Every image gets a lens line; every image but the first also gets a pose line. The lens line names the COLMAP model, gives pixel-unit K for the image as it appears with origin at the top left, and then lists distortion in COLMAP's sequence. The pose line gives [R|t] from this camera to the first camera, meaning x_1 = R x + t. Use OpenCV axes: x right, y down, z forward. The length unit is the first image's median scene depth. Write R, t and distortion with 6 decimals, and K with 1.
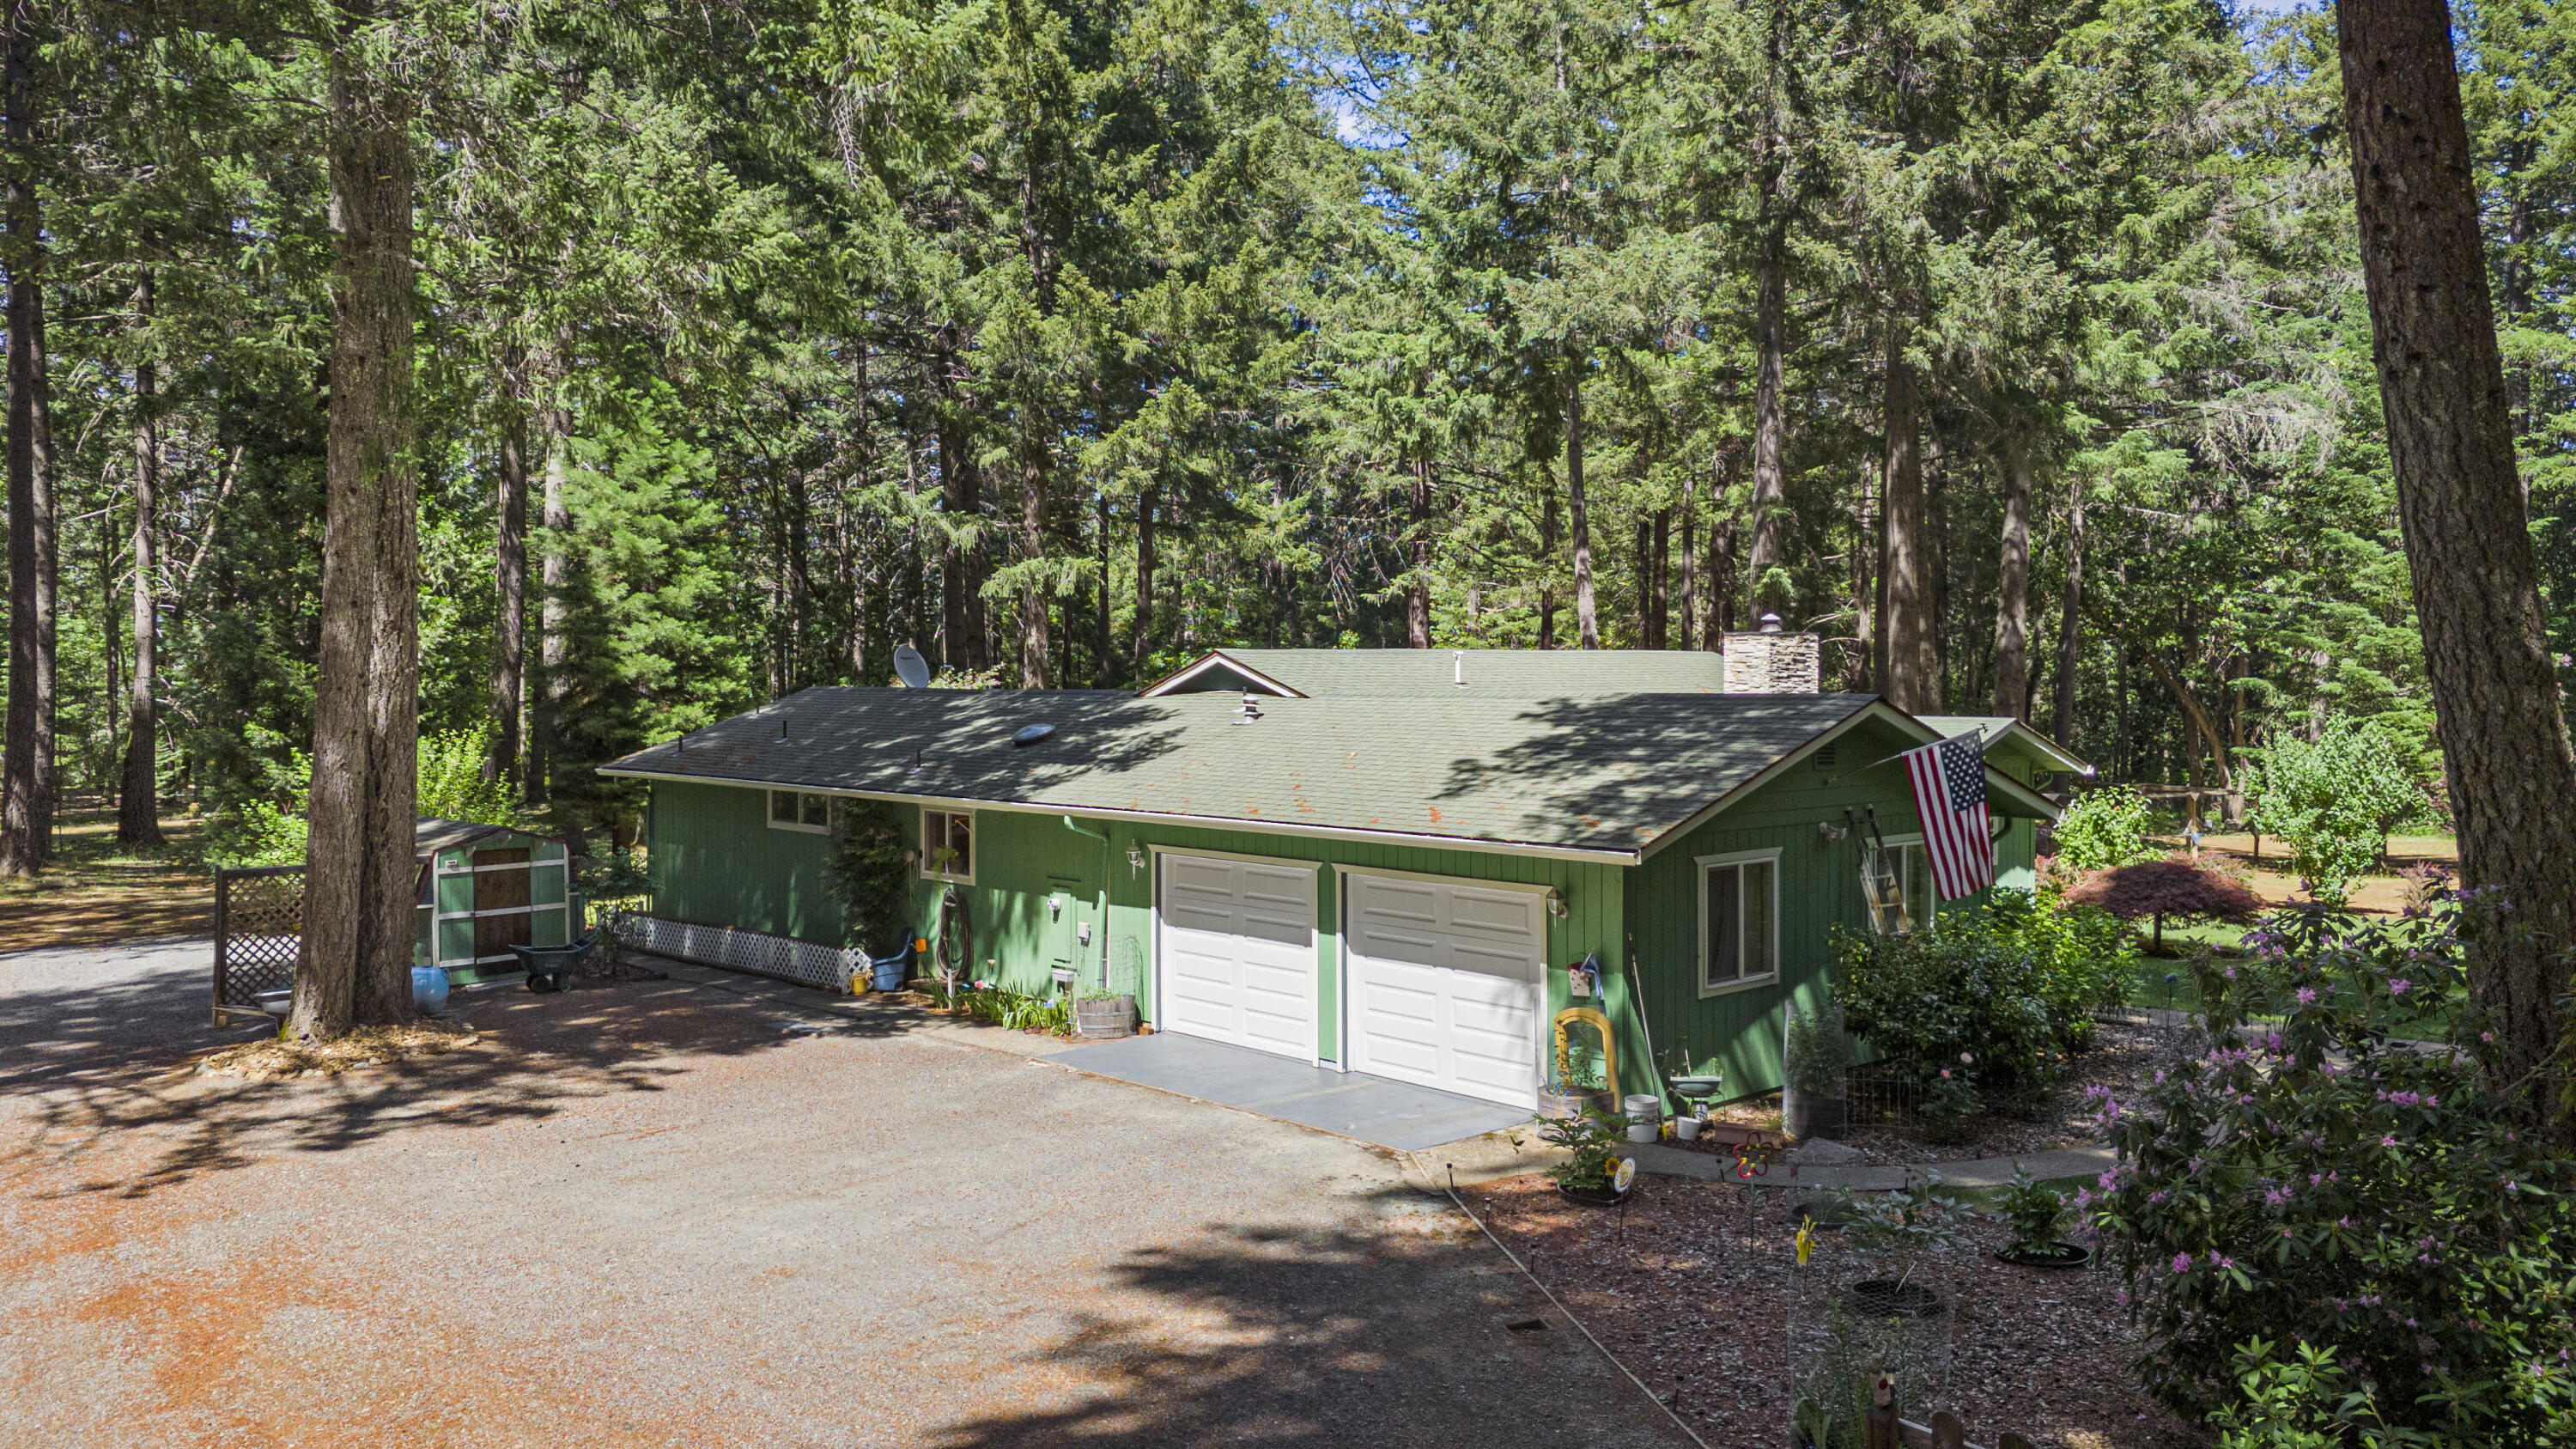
lens RADIAL K [[1927.0, 0, 1288.2], [0, 1927.0, 717.6], [0, 0, 1]] dist [0.037458, -0.015918]
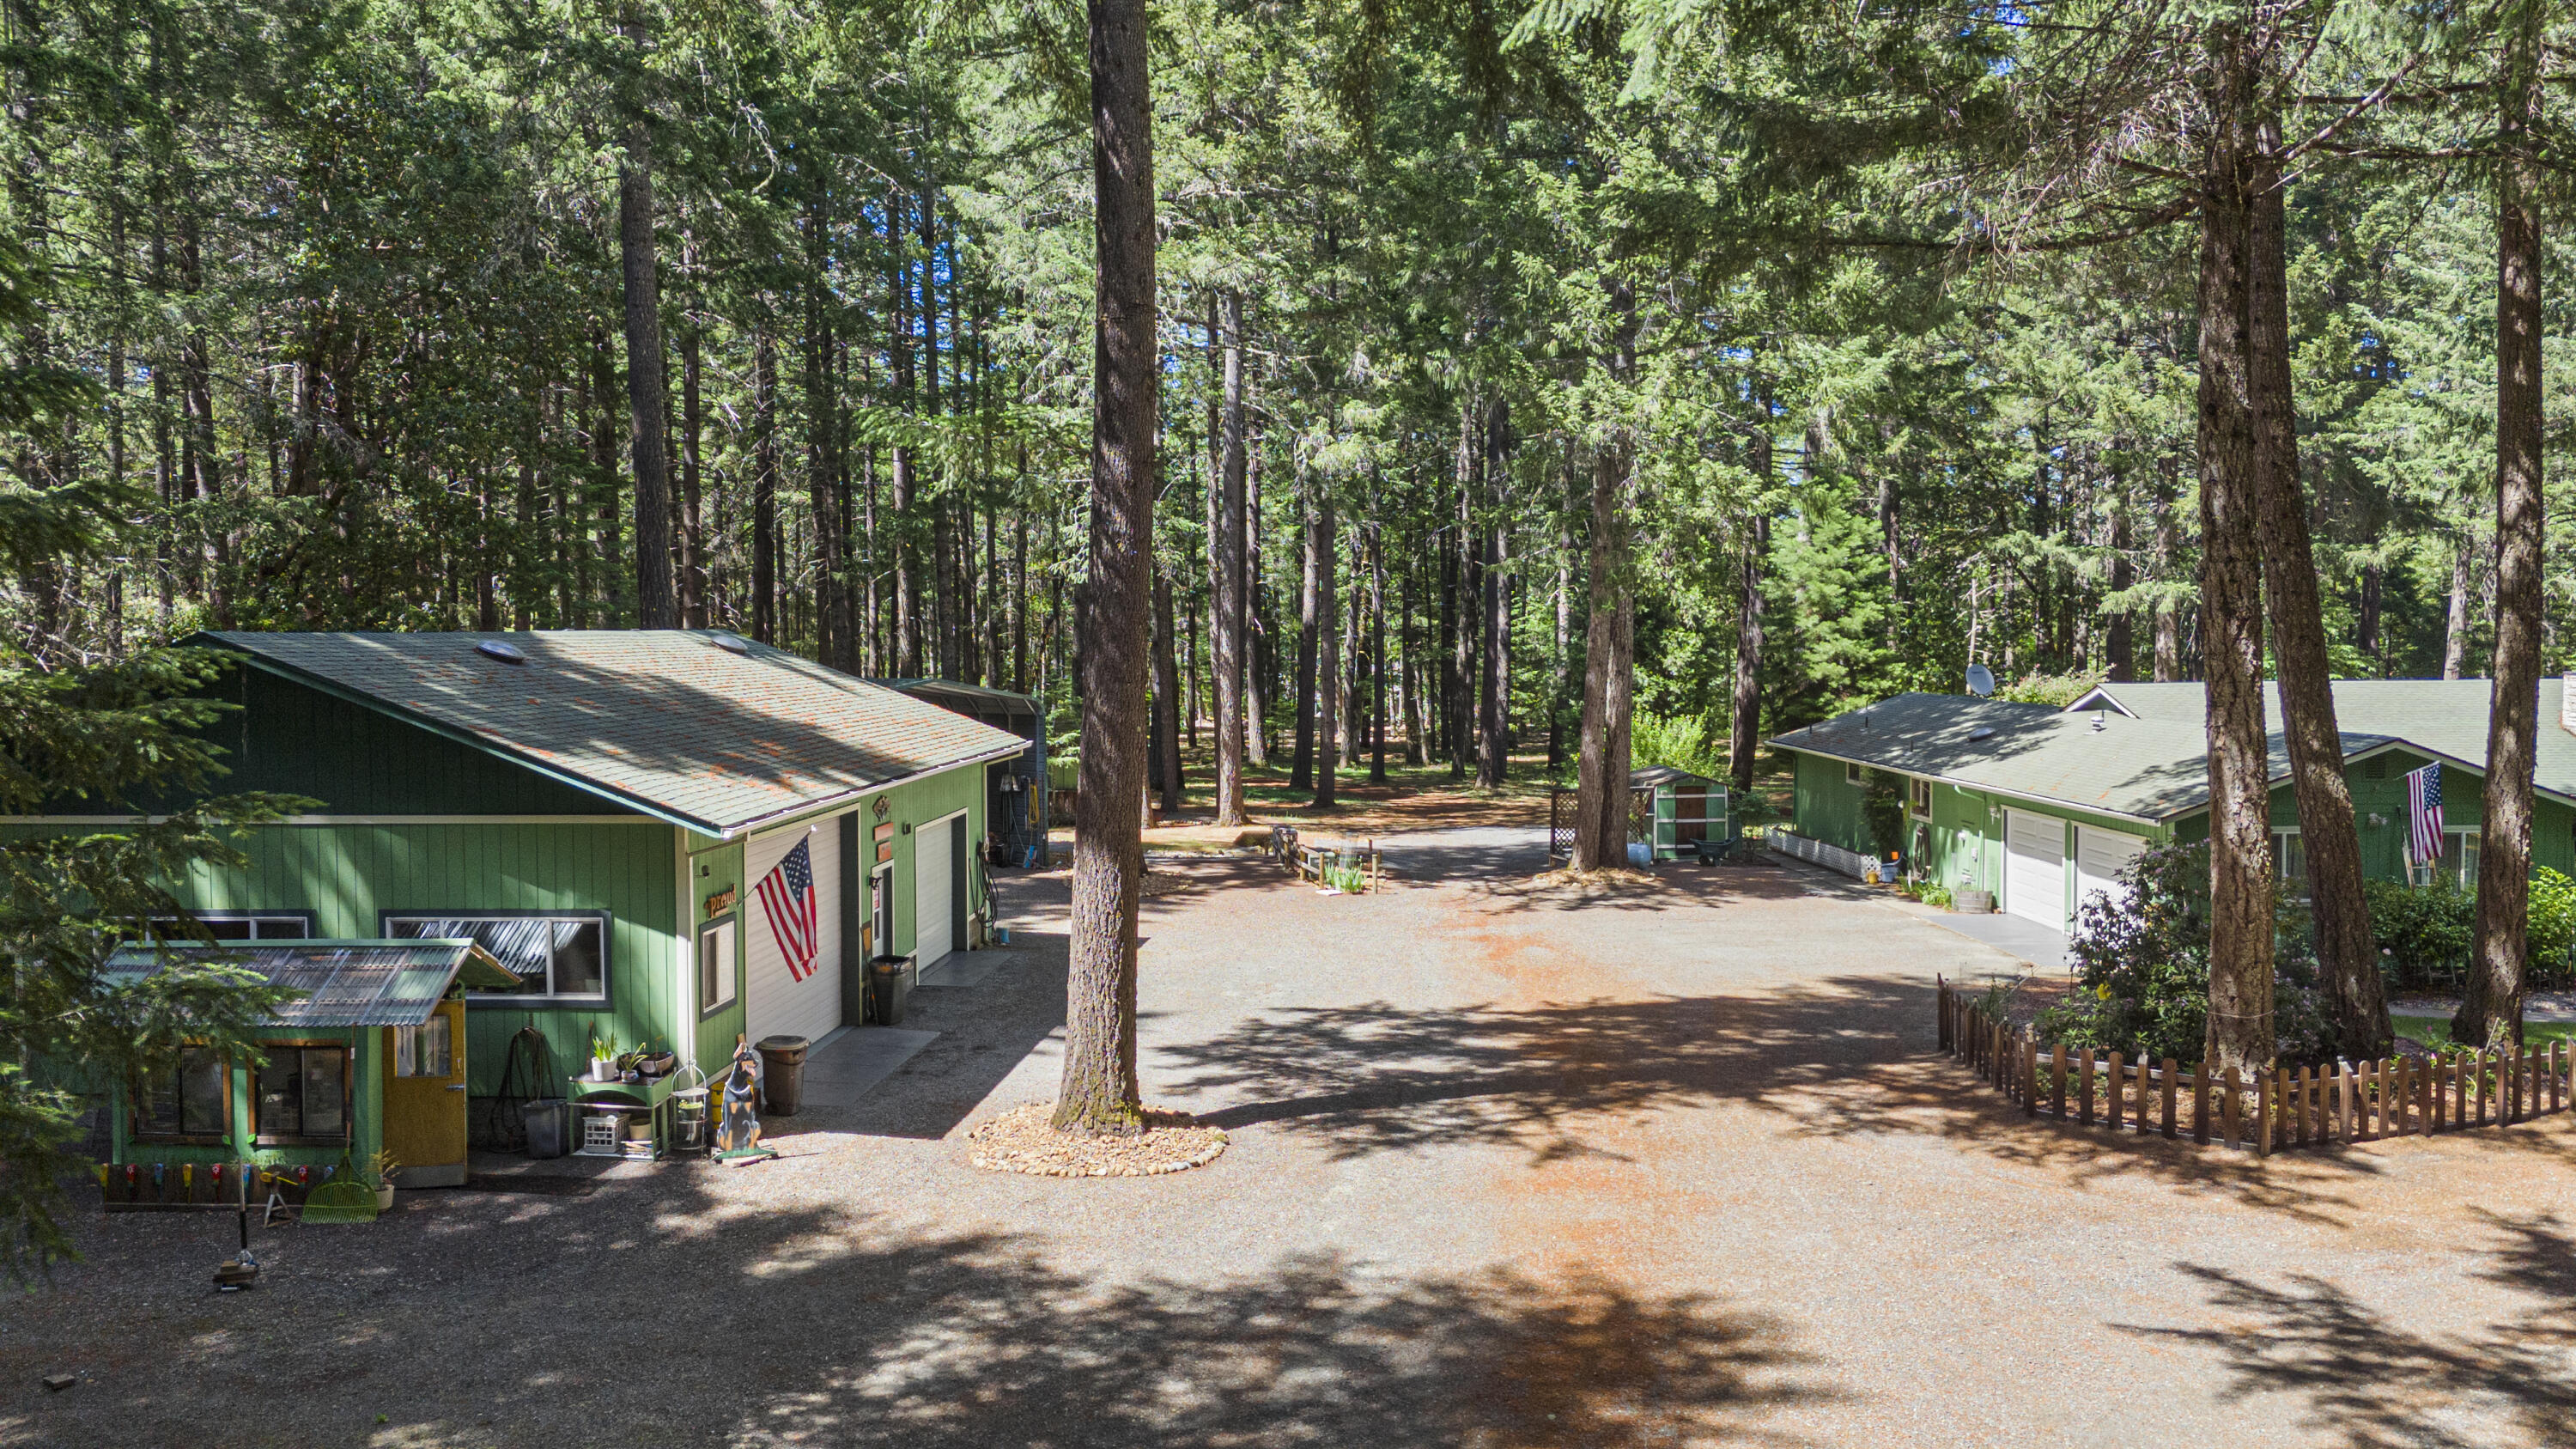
lens RADIAL K [[1927.0, 0, 1287.7], [0, 1927.0, 723.3], [0, 0, 1]] dist [0.037458, -0.015918]
pose [[0.768949, 0.035125, -0.638344, 0.352080], [-0.015711, 0.999226, 0.036057, -0.038991], [0.639117, -0.017698, 0.768906, -0.485525]]
